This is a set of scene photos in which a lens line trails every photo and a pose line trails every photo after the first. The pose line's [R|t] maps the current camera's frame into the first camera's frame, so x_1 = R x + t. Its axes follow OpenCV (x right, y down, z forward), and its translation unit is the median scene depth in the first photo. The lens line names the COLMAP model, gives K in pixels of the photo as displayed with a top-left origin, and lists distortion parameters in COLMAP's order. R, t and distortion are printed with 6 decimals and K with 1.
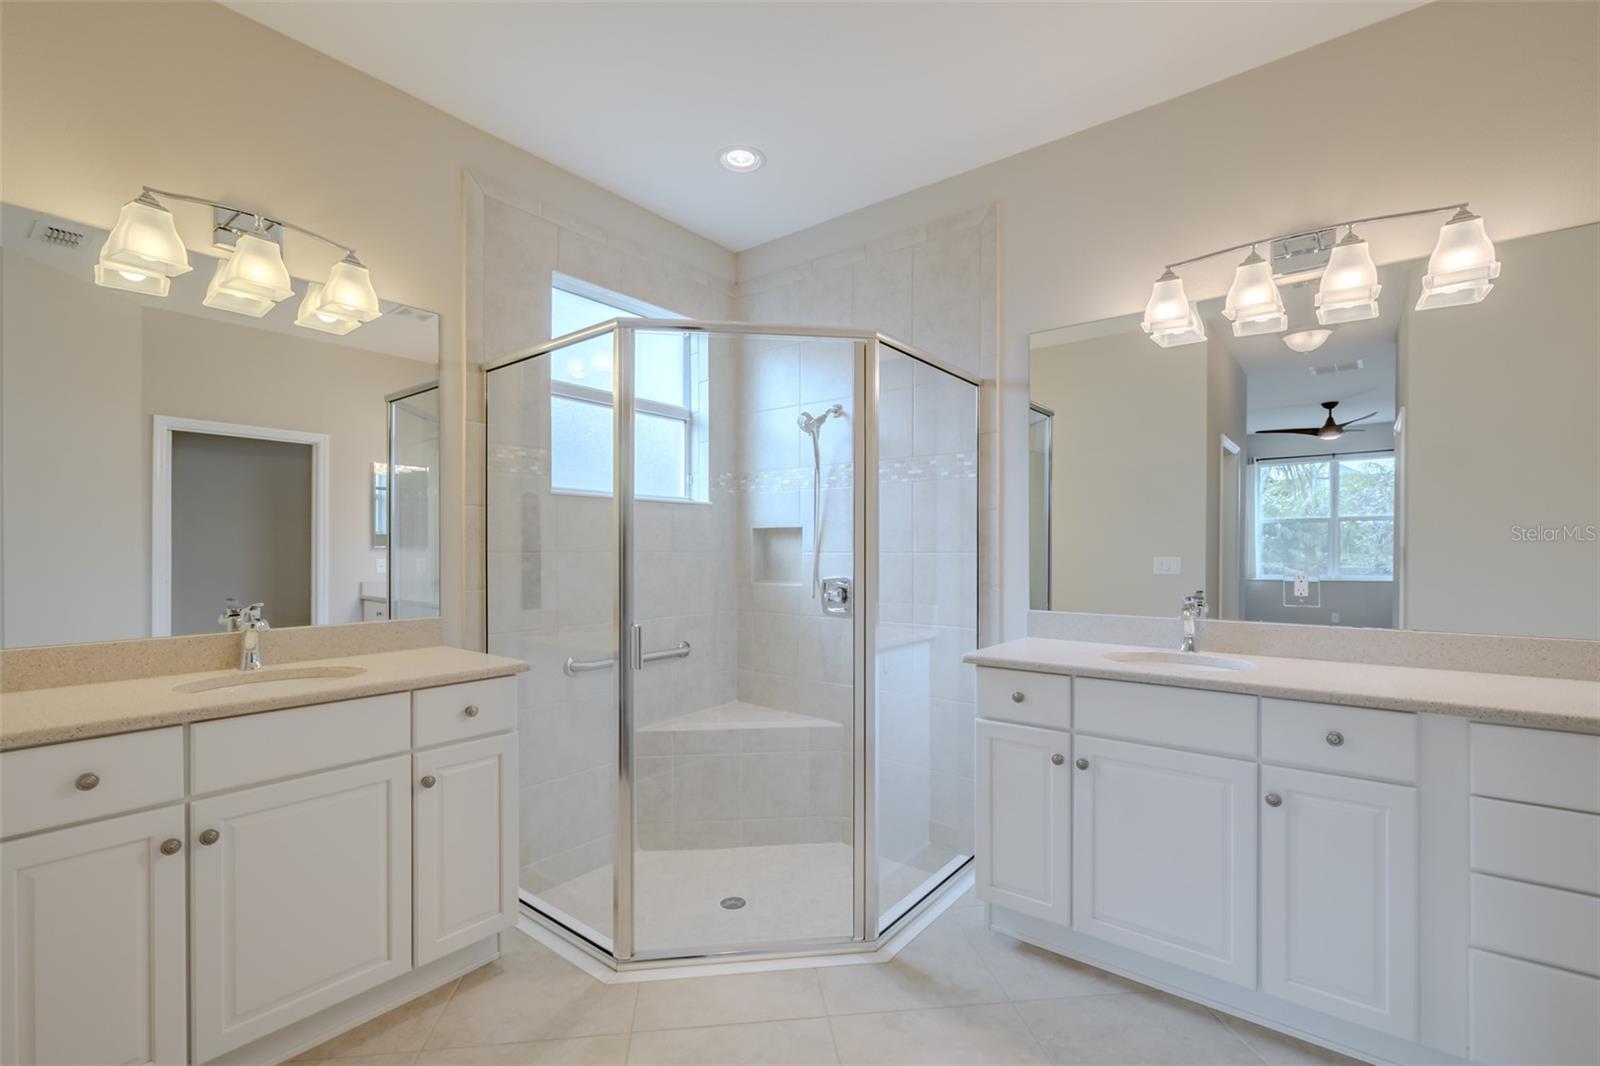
lens RADIAL K [[696.9, 0, 789.7], [0, 696.9, 548.1], [0, 0, 1]] dist [0.000225, -0.000291]
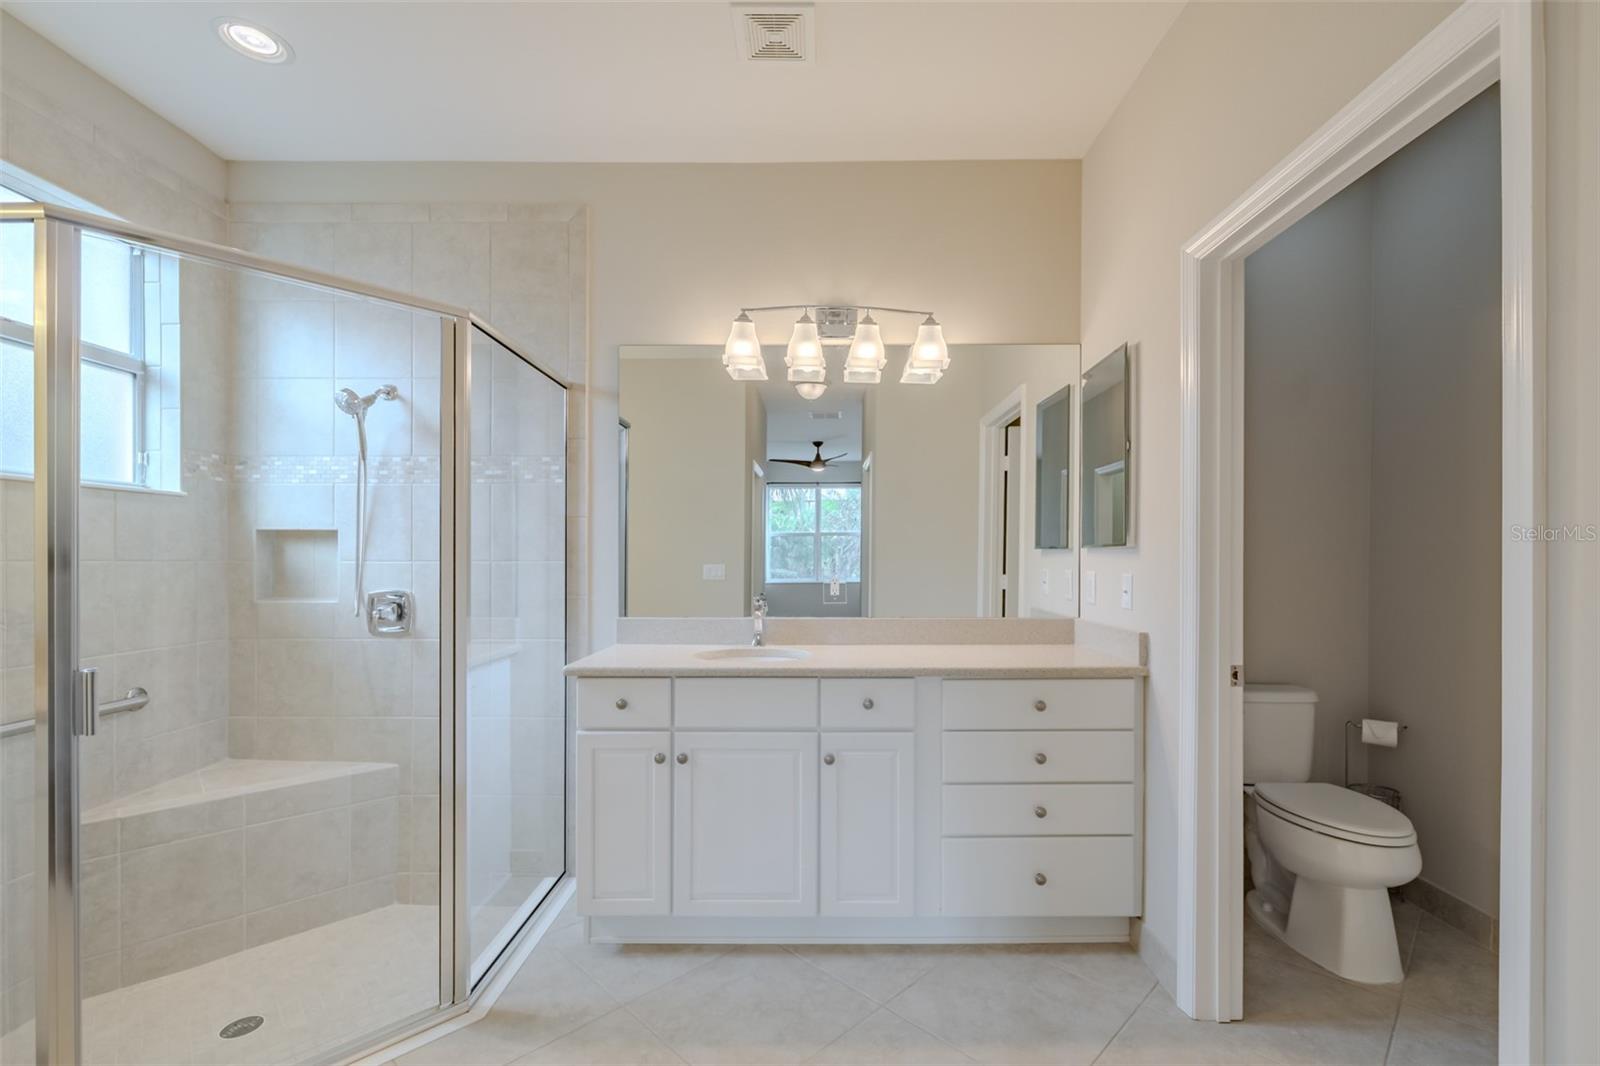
lens RADIAL K [[700.5, 0, 811.6], [0, 700.5, 559.6], [0, 0, 1]] dist [-0.000728, 0.000467]
pose [[0.783836, -0.000404, 0.620968, -0.066740], [-0.002534, 0.999989, 0.003850, -0.000117], [-0.620963, -0.004591, 0.783826, 0.025686]]
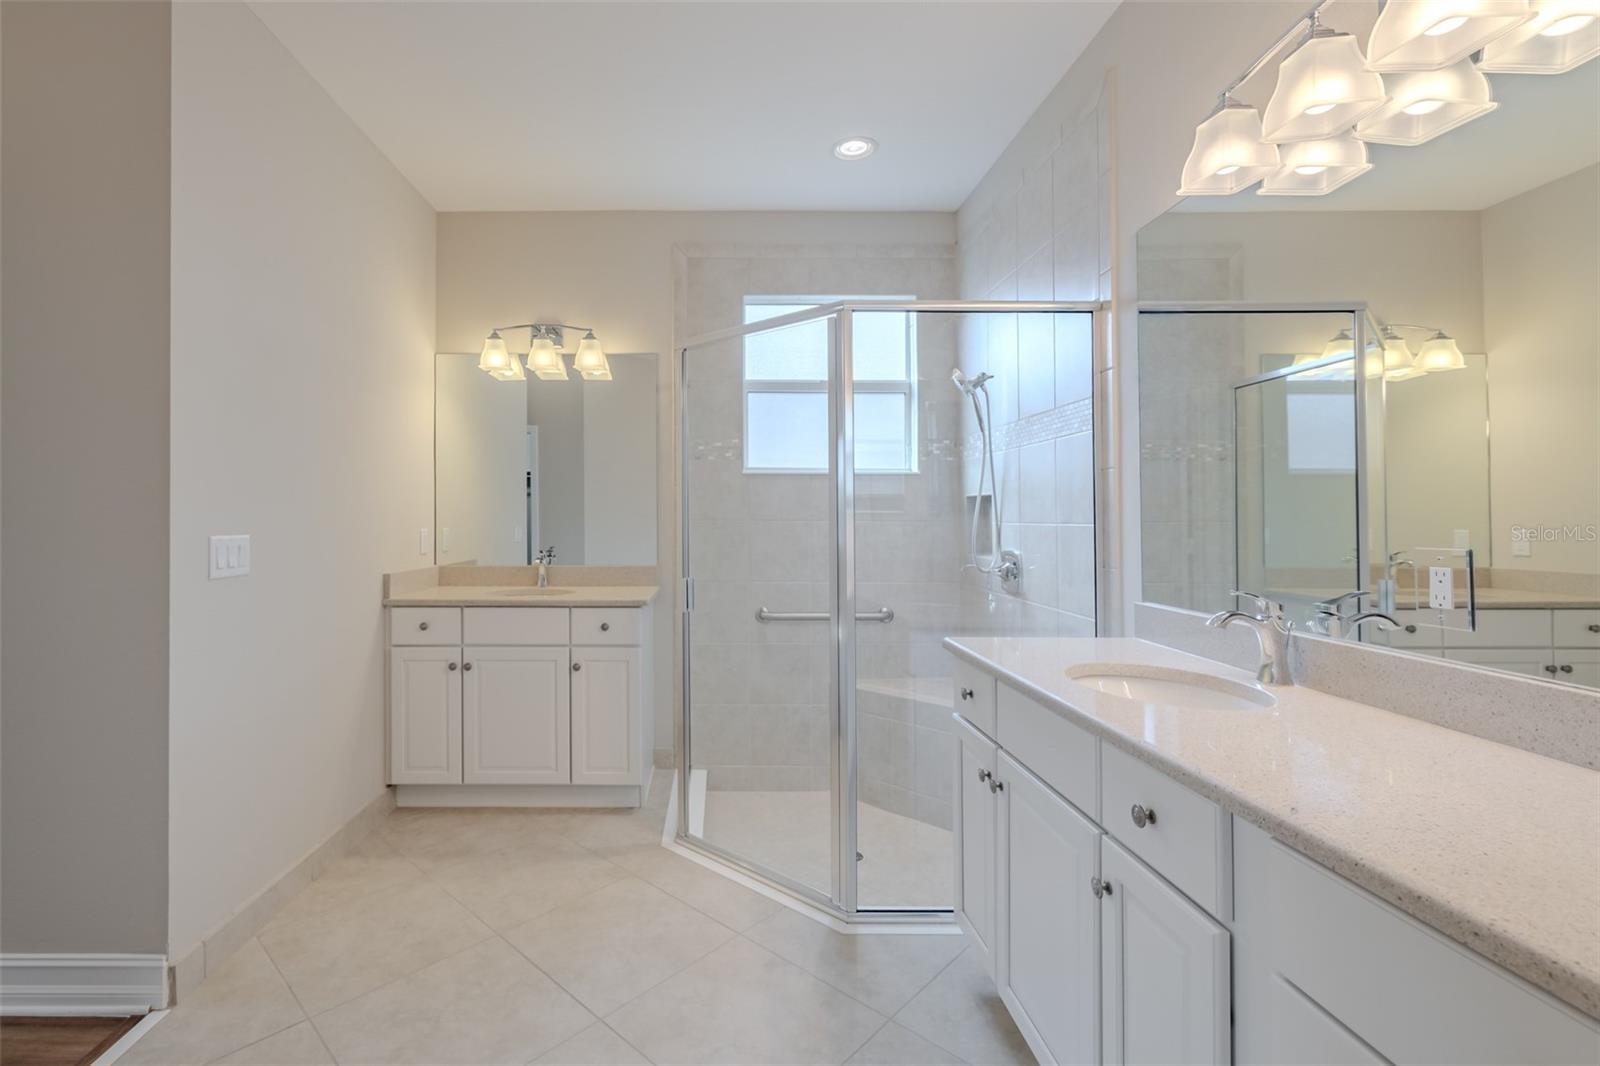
lens RADIAL K [[706.0, 0, 707.8], [0, 706.0, 513.0], [0, 0, 1]] dist [-0.001669, -0.000208]
pose [[0.618388, -0.008140, -0.785831, 0.611757], [0.000308, 0.999949, -0.010116, 0.004268], [0.785873, 0.006013, 0.618358, 0.169143]]
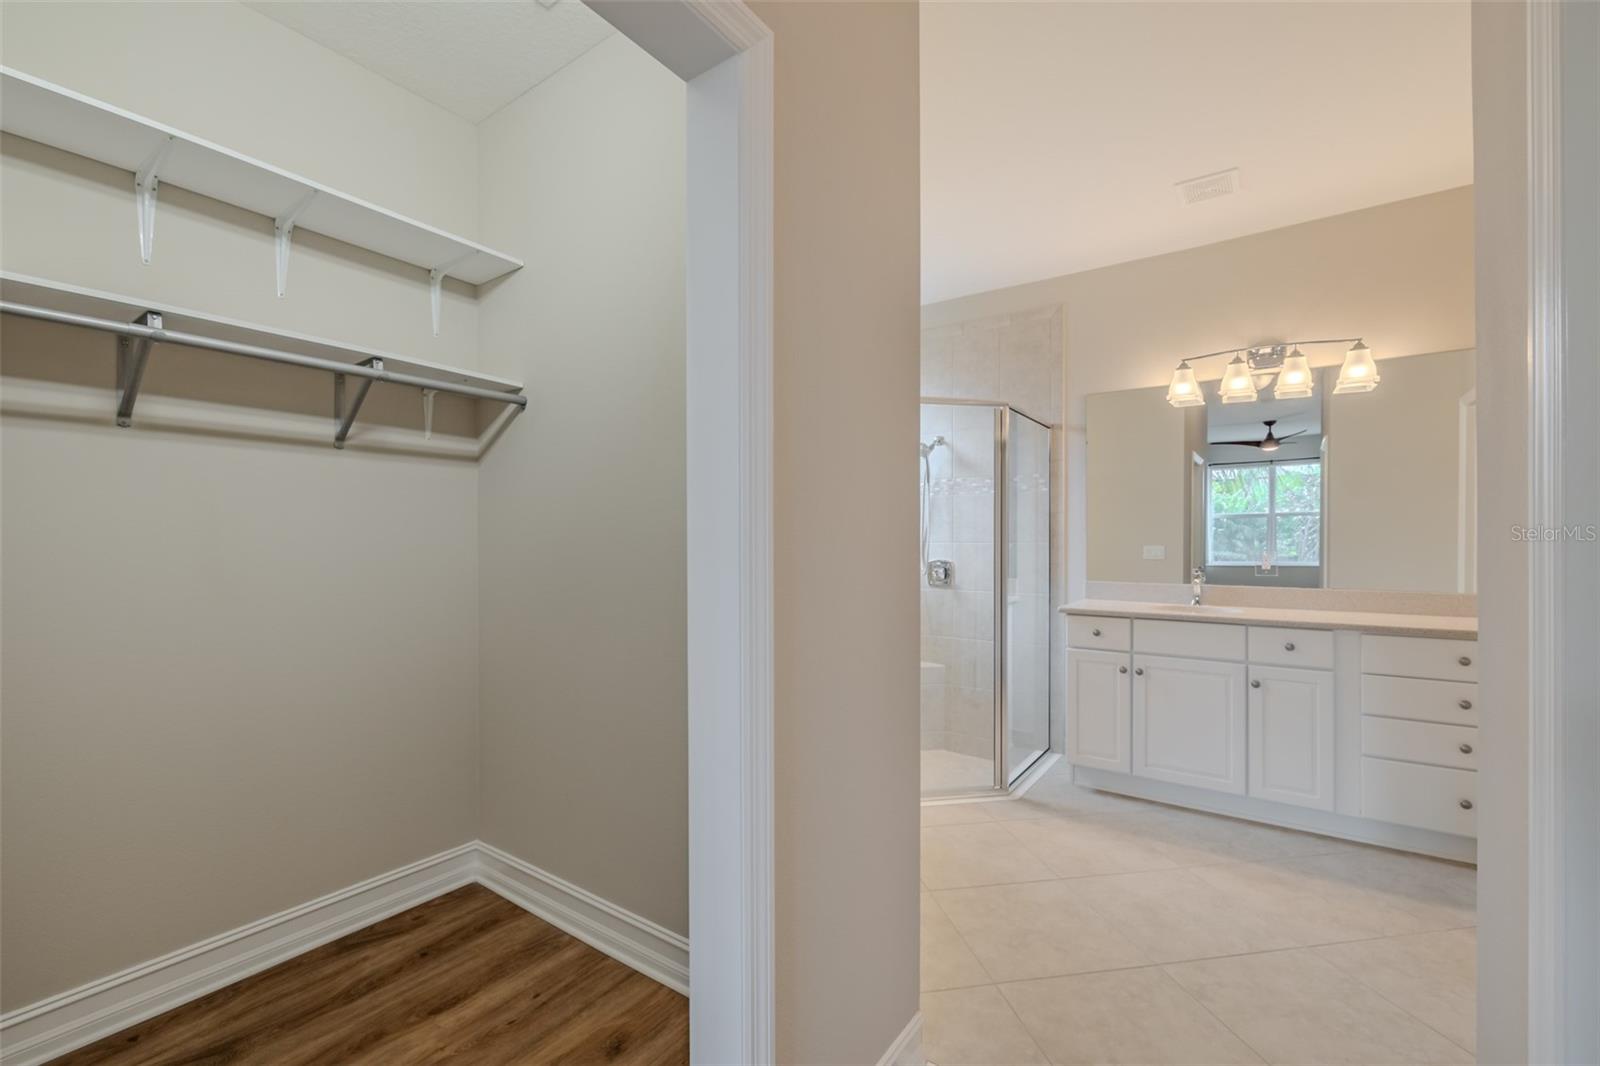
lens RADIAL K [[676.8, 0, 798.4], [0, 676.8, 536.4], [0, 0, 1]] dist [0.000235, 0.000381]
pose [[0.998281, 0.000751, 0.058598, -0.340873], [-0.000560, 0.999994, -0.003276, -0.000986], [-0.058600, 0.003237, 0.998276, -0.388958]]
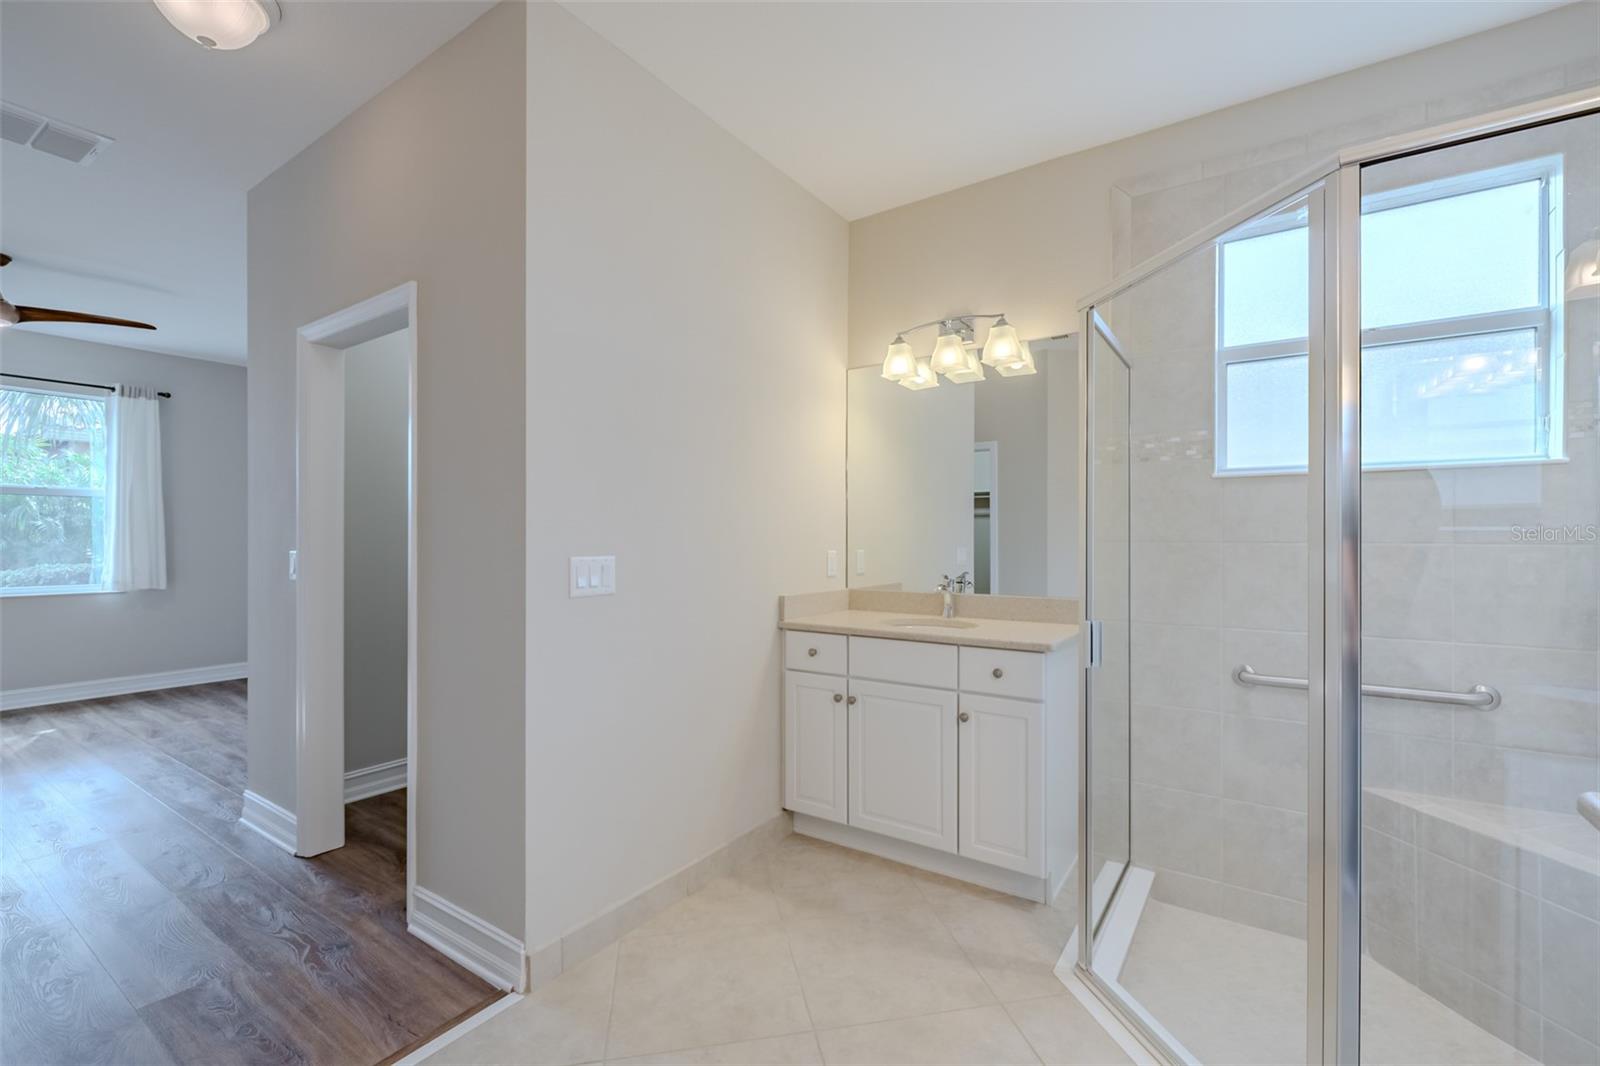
lens RADIAL K [[676.2, 0, 815.5], [0, 676.2, 547.9], [0, 0, 1]] dist [-0.002012, -0.000042]
pose [[0.087319, 0.008952, -0.996140, 0.481375], [-0.000264, 0.999960, 0.008963, 0.004335], [0.996180, -0.000520, 0.087318, 0.413032]]
